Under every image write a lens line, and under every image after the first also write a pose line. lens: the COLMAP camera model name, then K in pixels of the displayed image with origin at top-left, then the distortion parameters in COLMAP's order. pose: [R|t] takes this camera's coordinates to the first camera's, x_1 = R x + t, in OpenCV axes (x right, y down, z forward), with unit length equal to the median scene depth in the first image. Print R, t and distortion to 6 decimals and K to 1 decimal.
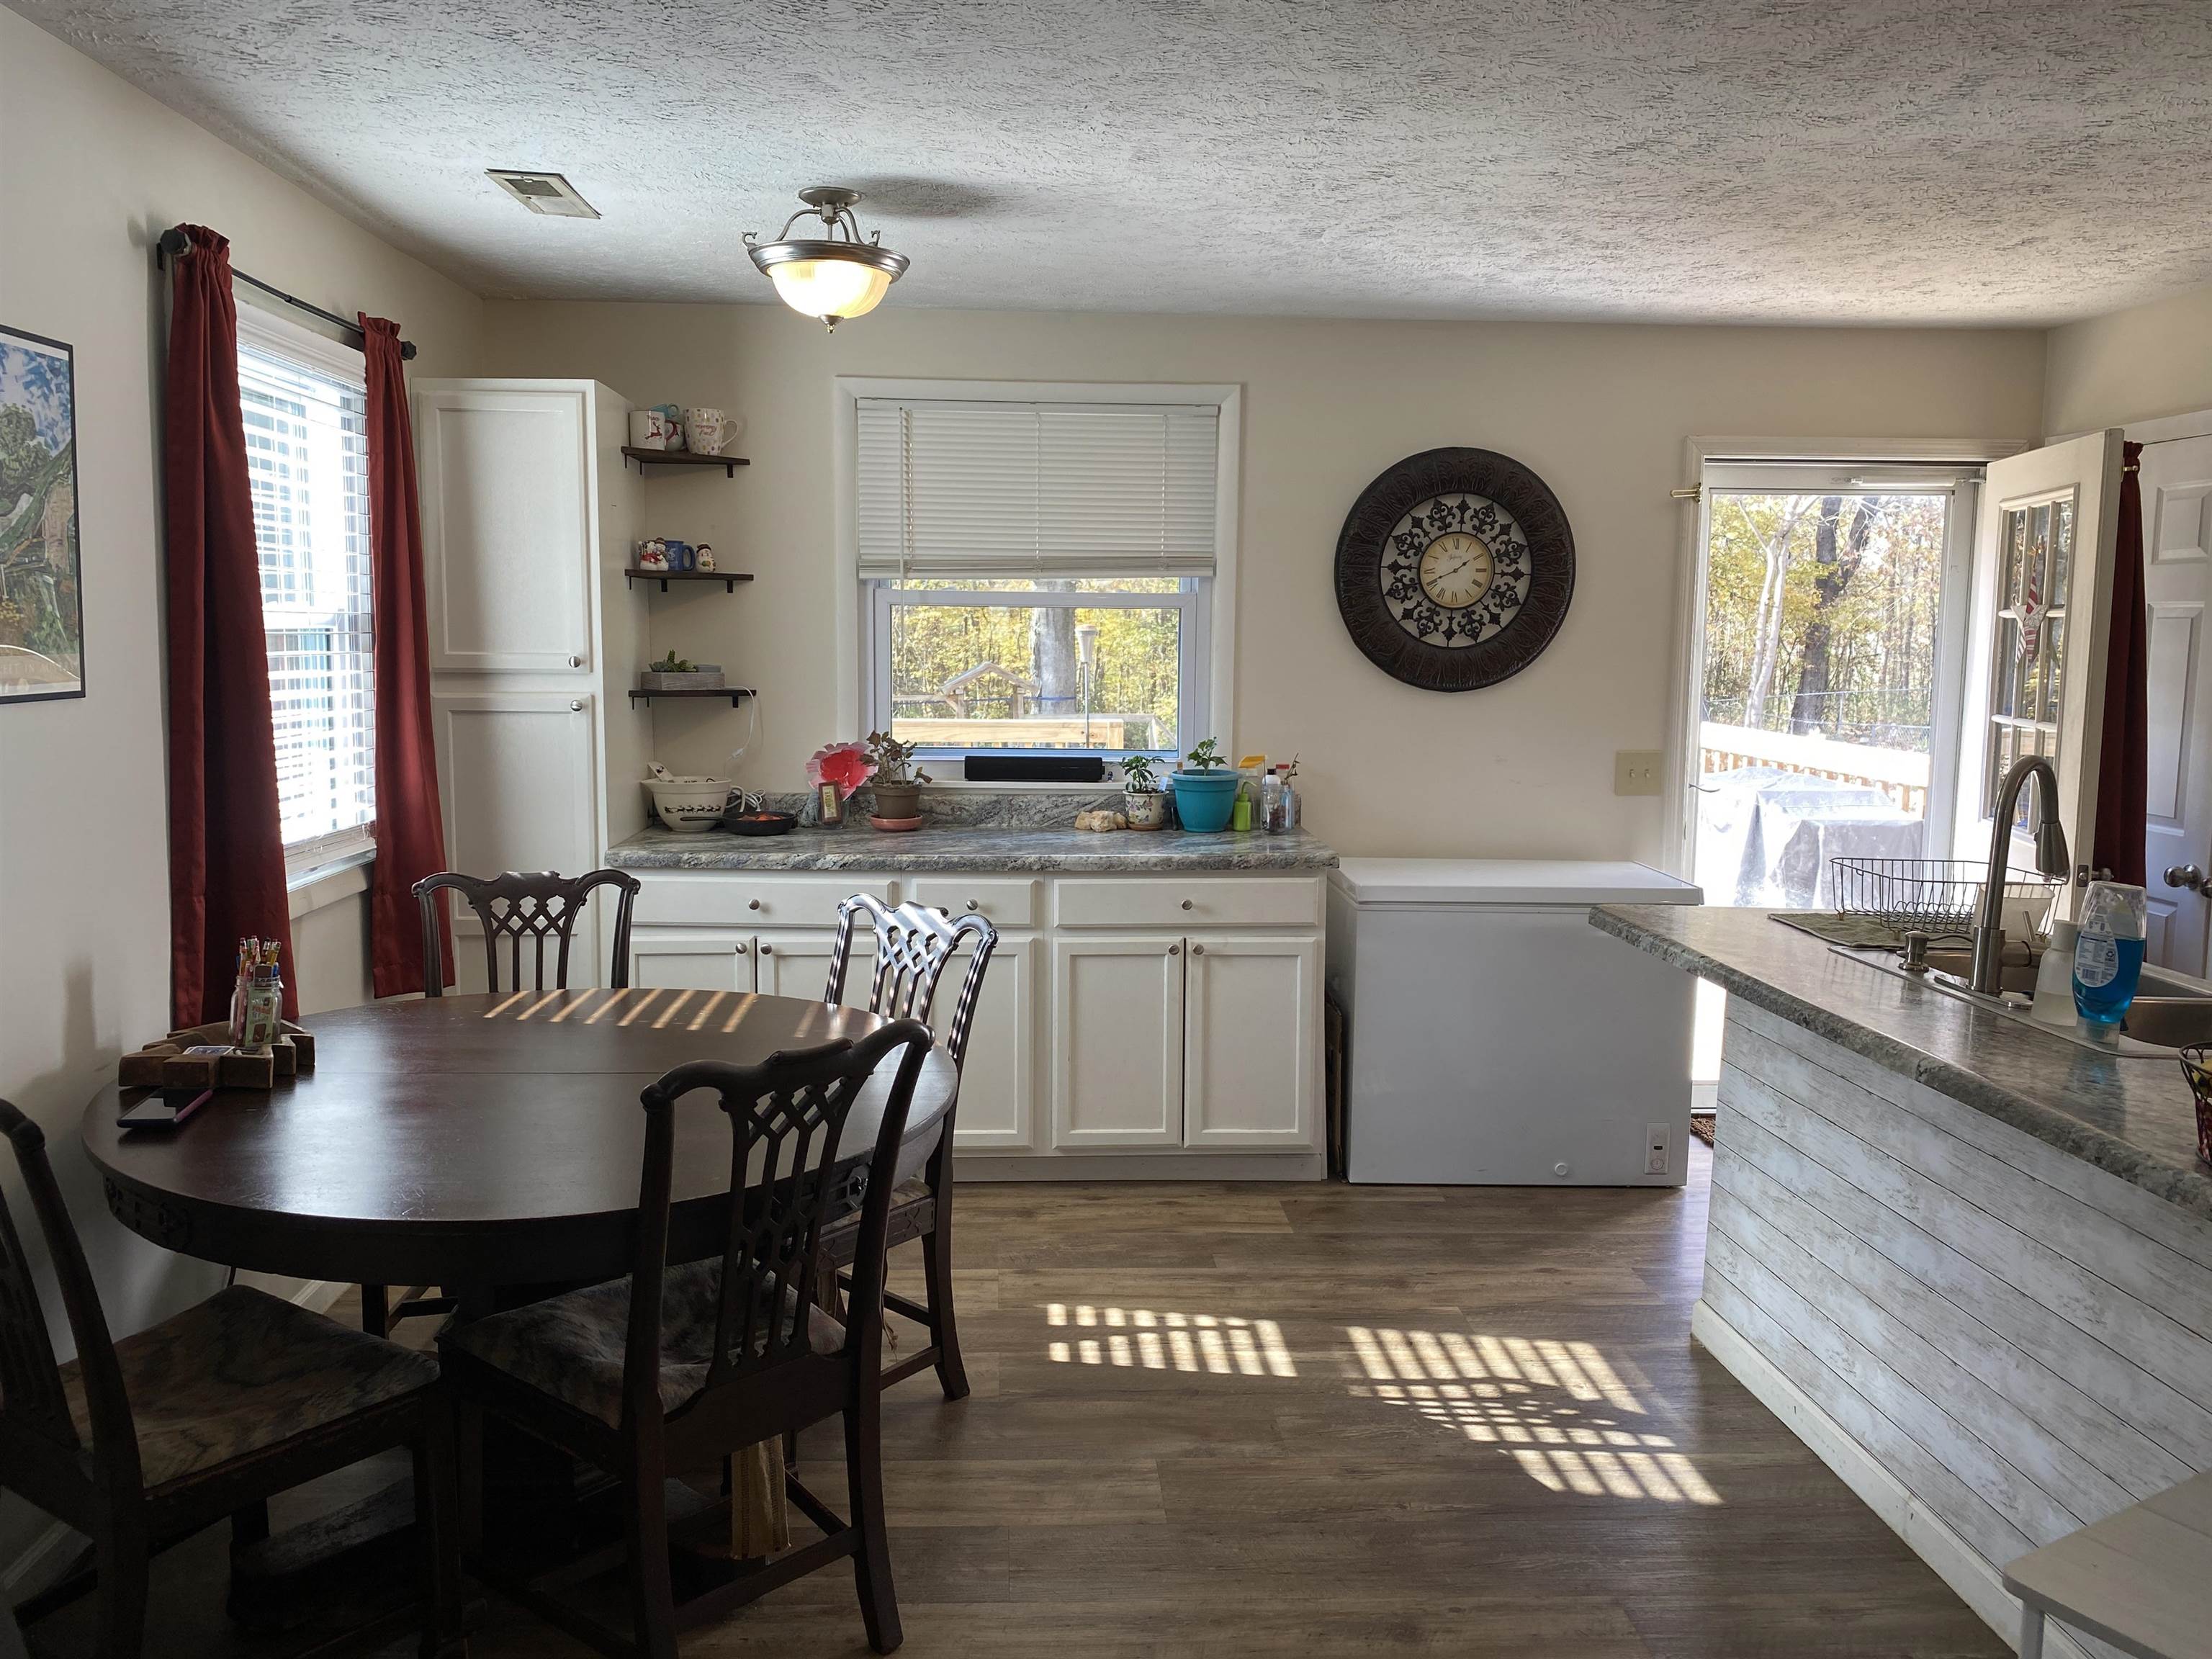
lens RADIAL K [[1679.3, 0, 1106.0], [0, 1679.3, 829.5], [0, 0, 1]] dist [0.123376, -0.147874]
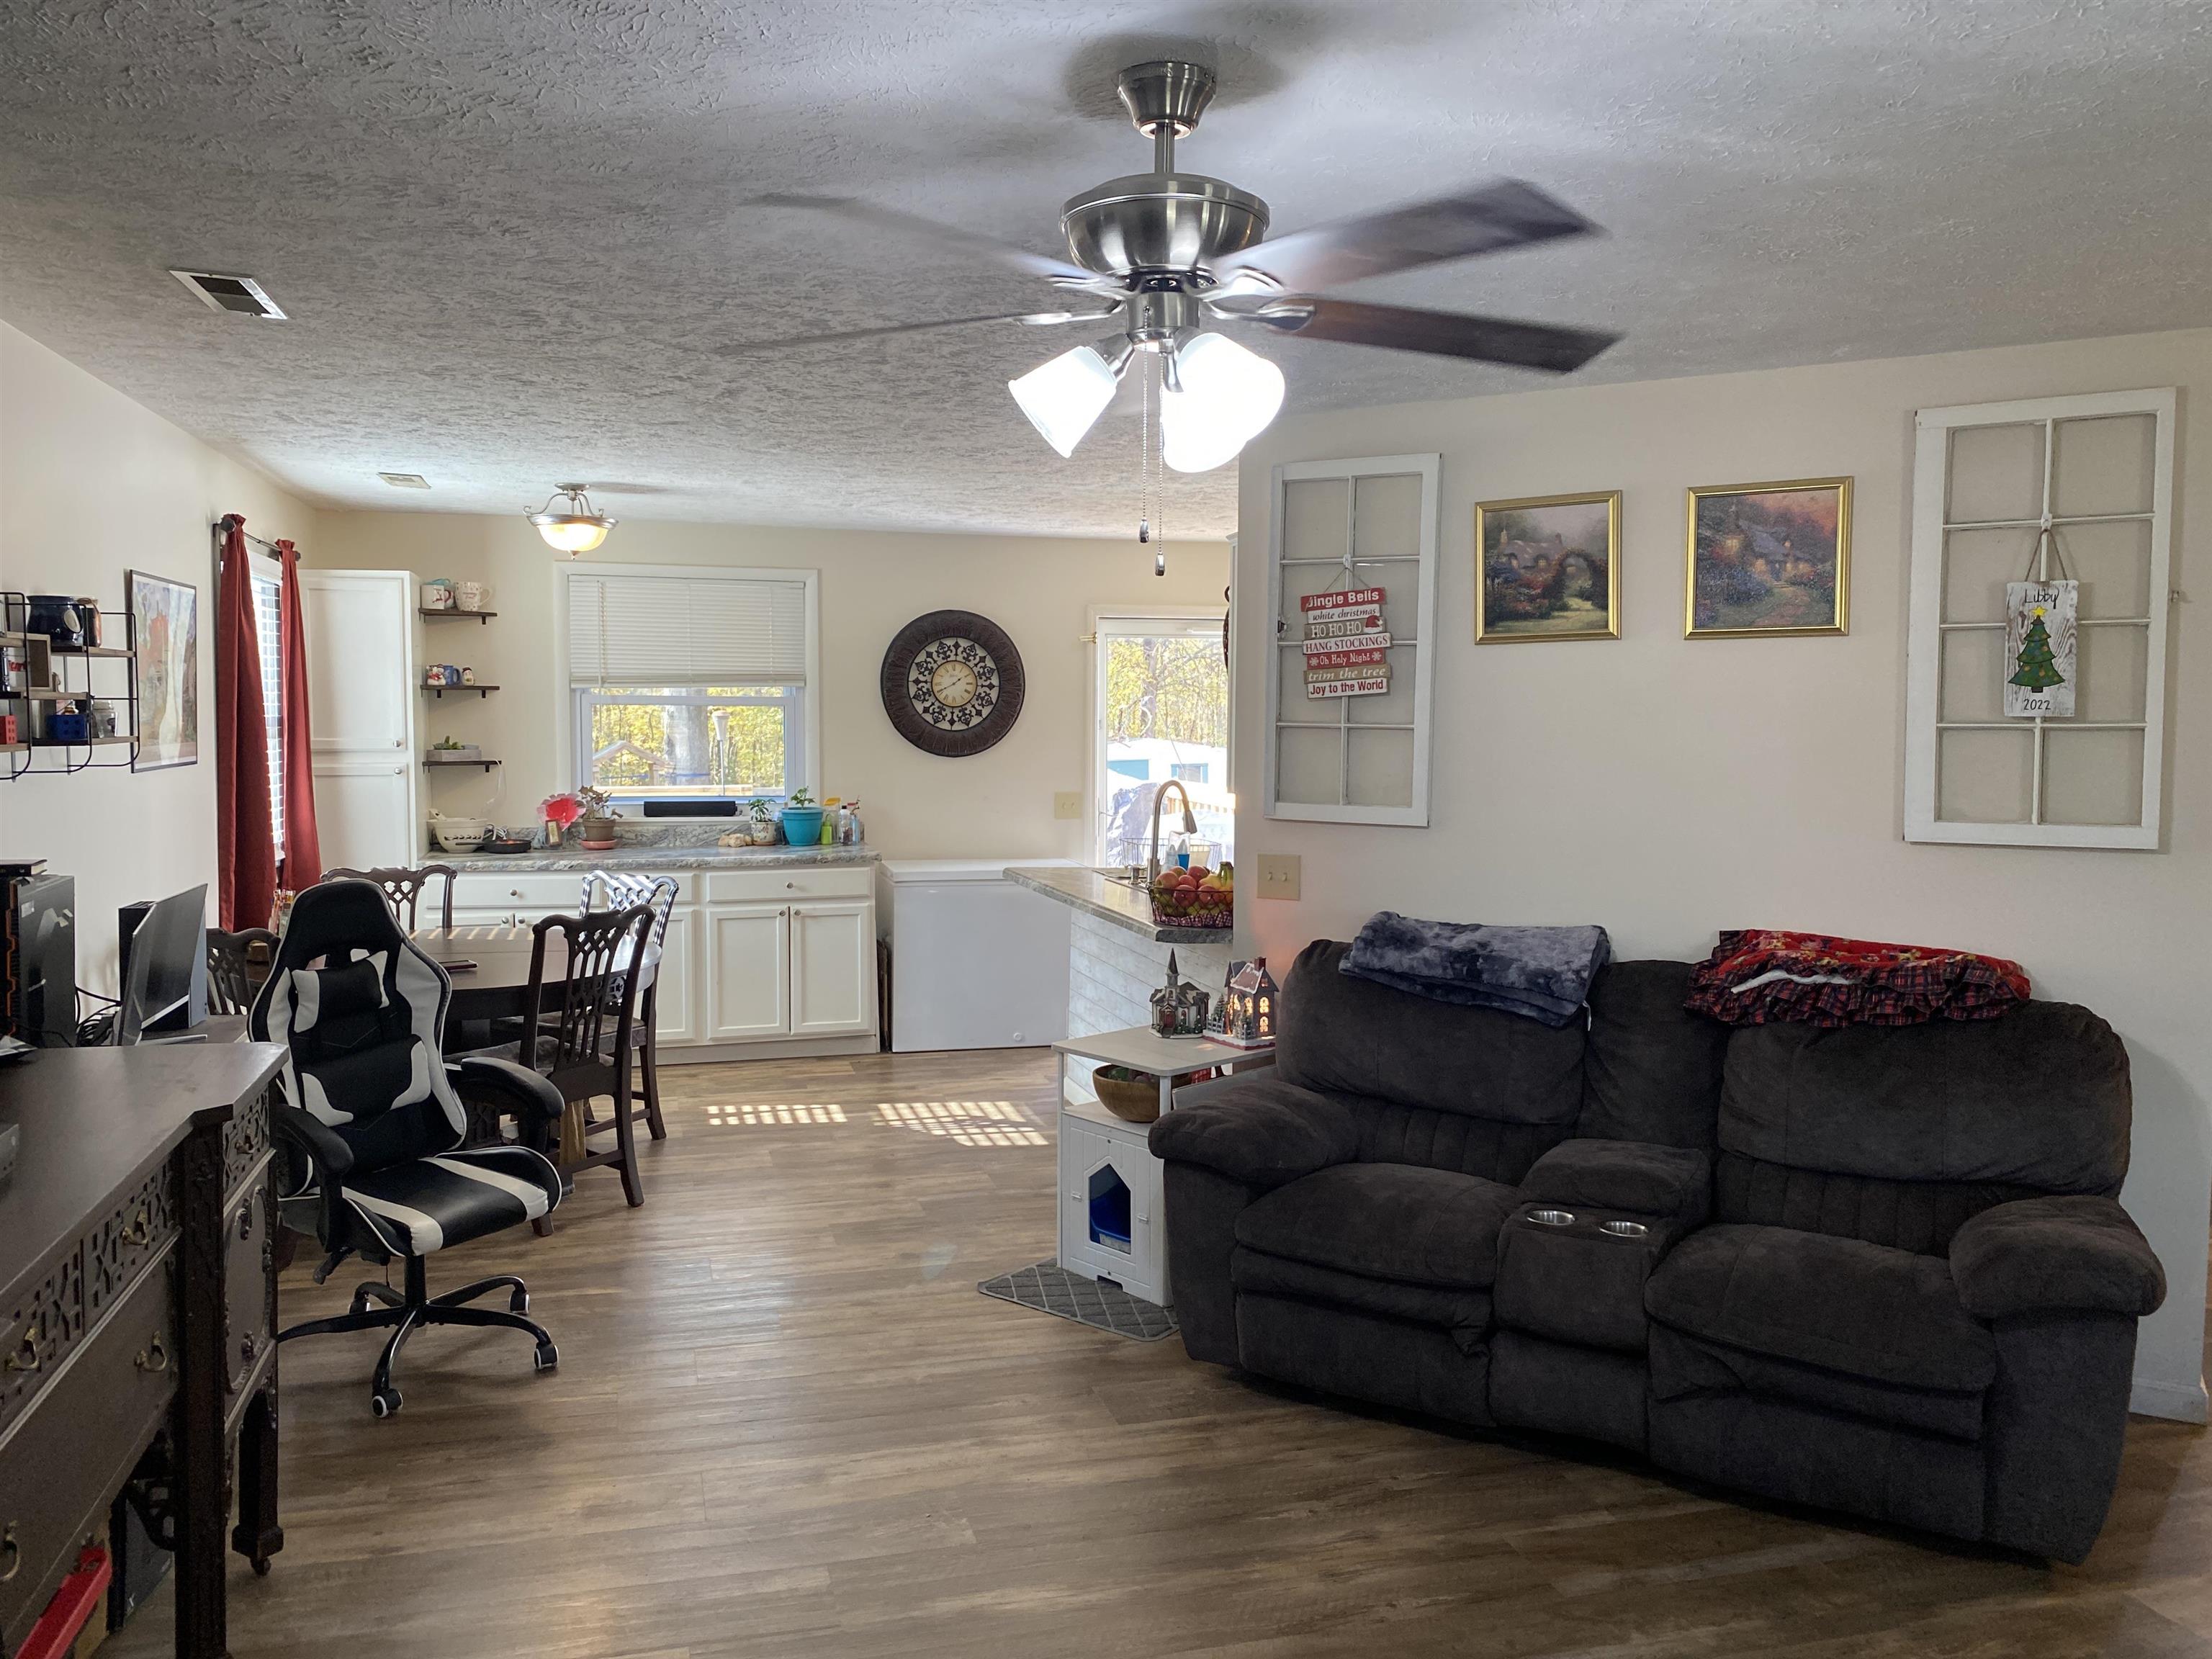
lens RADIAL K [[1609.2, 0, 1044.4], [0, 1609.2, 805.0], [0, 0, 1]] dist [0.214691, -0.332679]
pose [[0.982468, -0.018201, 0.185540, 0.000198], [0.028916, 0.998056, -0.055208, 0.060572], [-0.184175, 0.059605, 0.981085, -0.615977]]
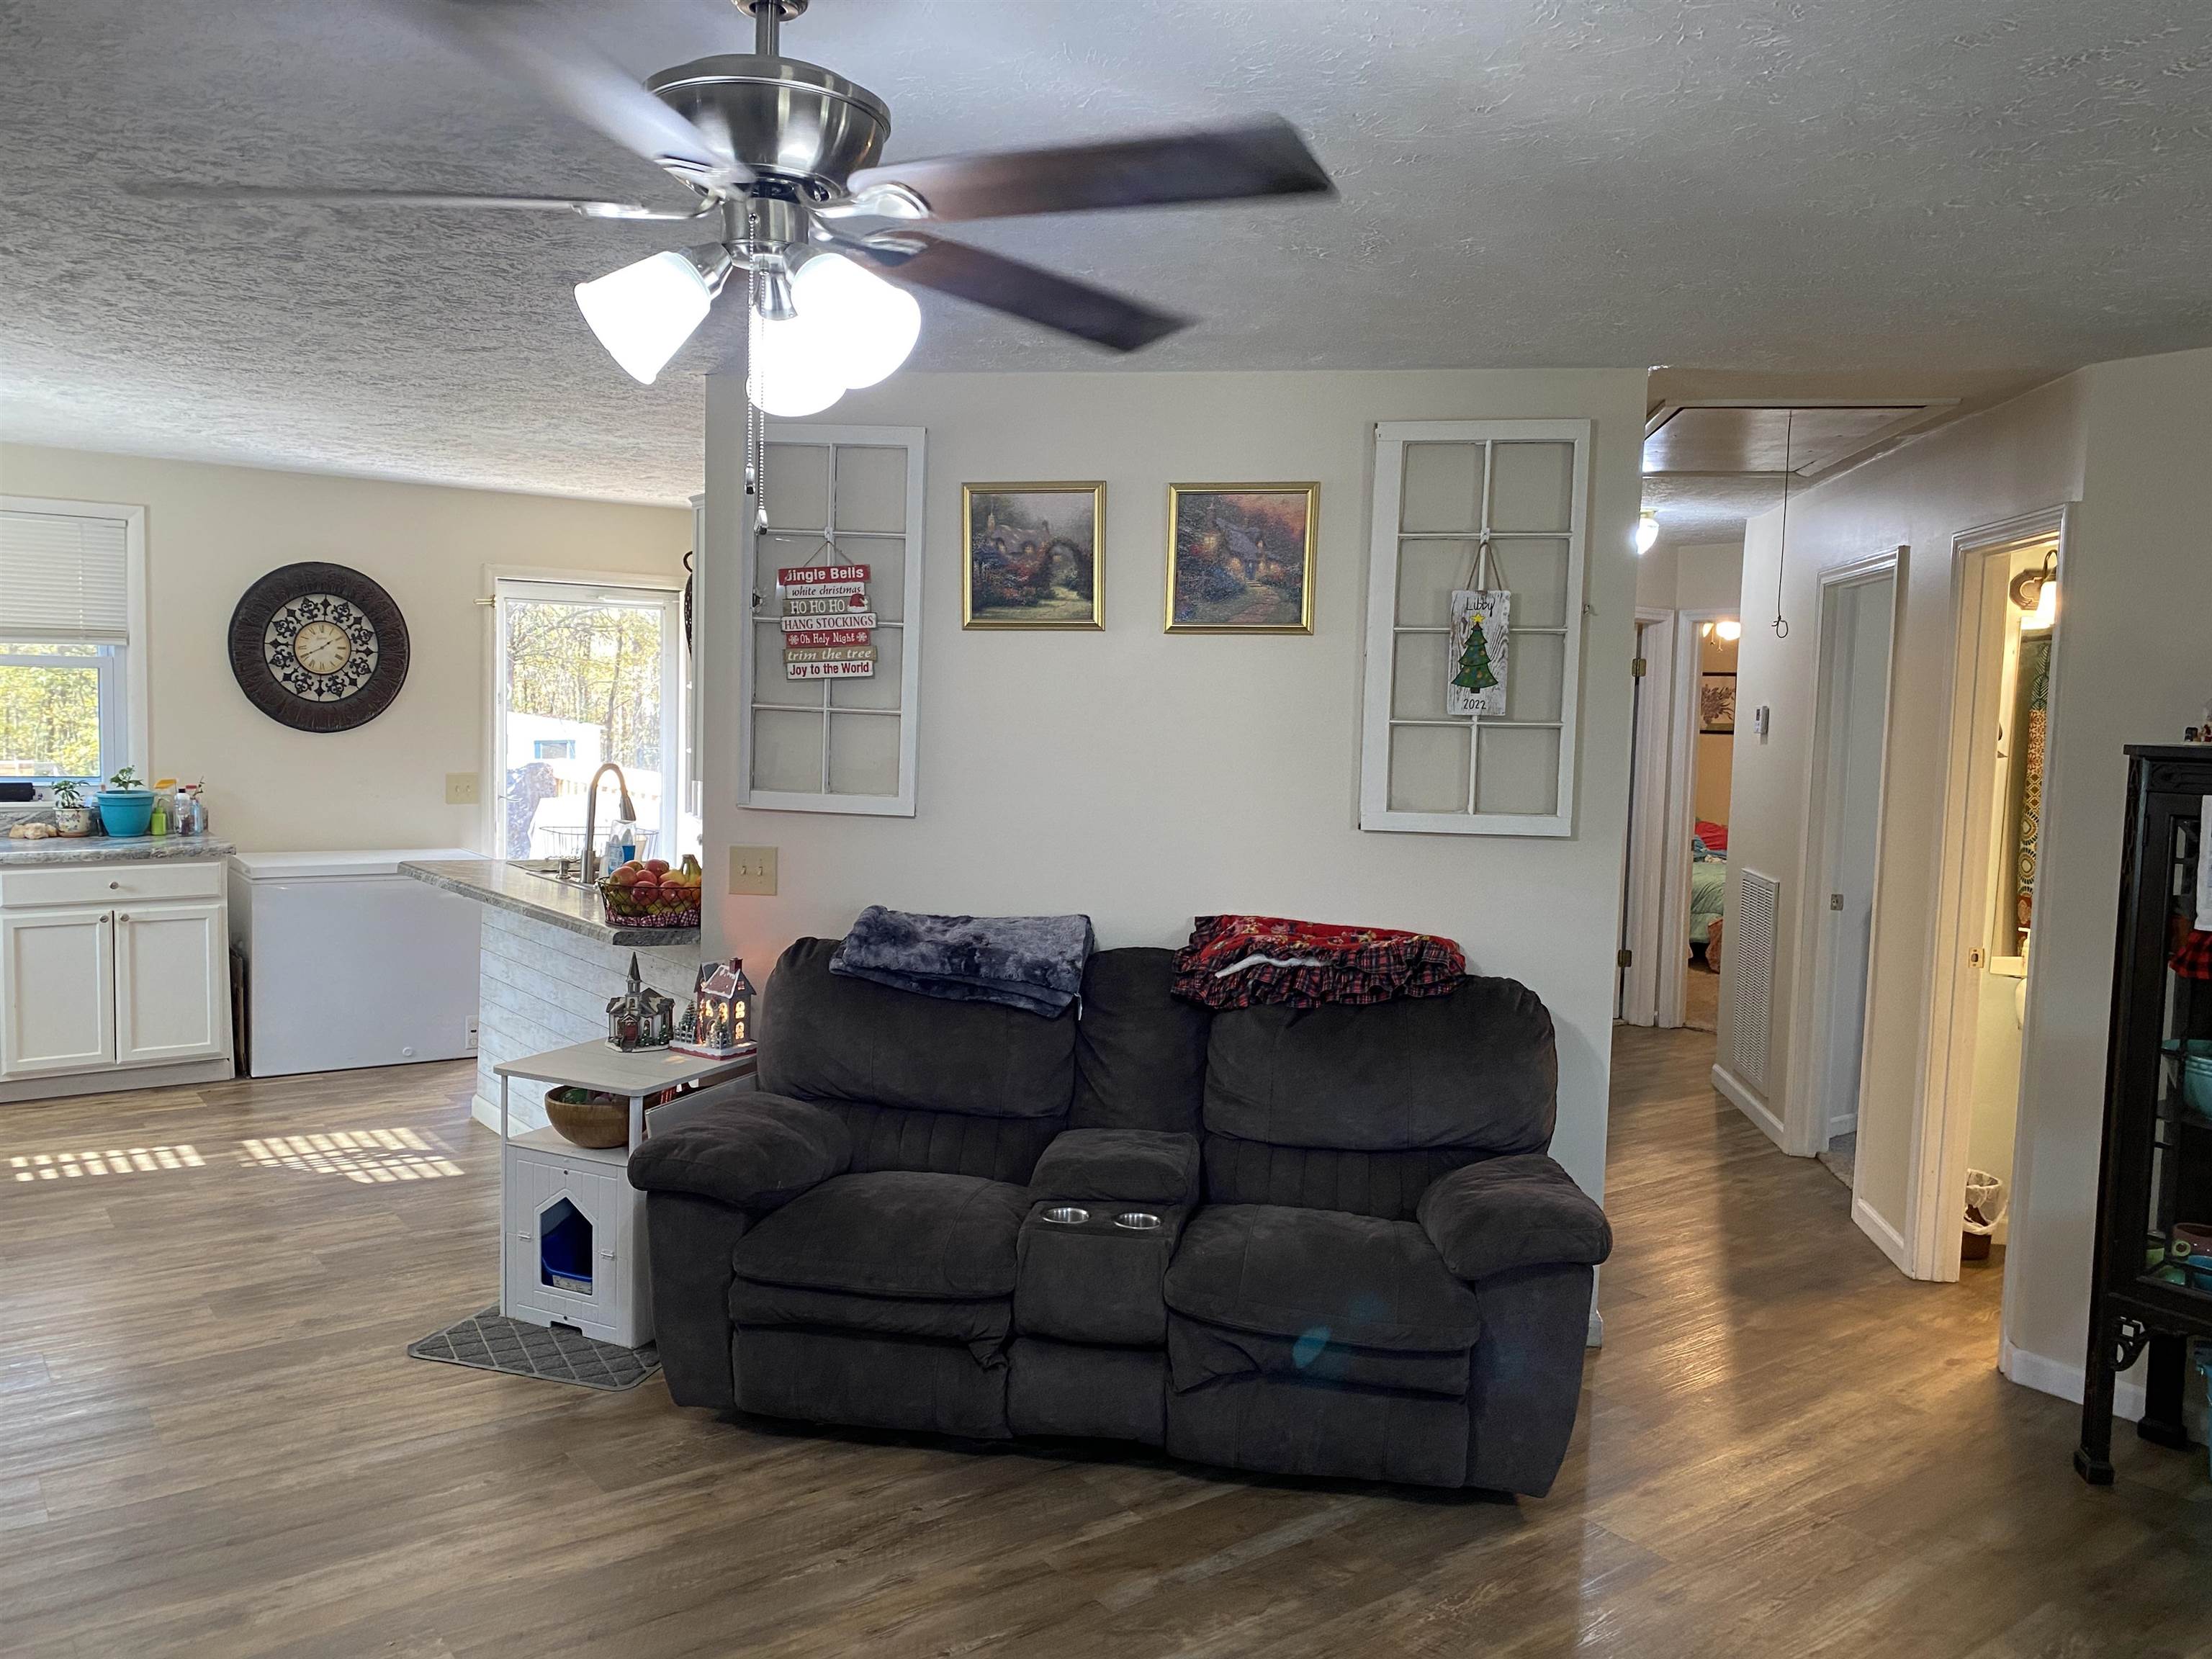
lens RADIAL K [[1623.8, 0, 988.8], [0, 1623.8, 810.3], [0, 0, 1]] dist [0.084055, -0.065182]
pose [[0.855214, -0.026668, 0.517588, -0.038525], [0.045525, 0.998680, -0.023766, 0.047961], [-0.516271, 0.043888, 0.855300, -0.531009]]
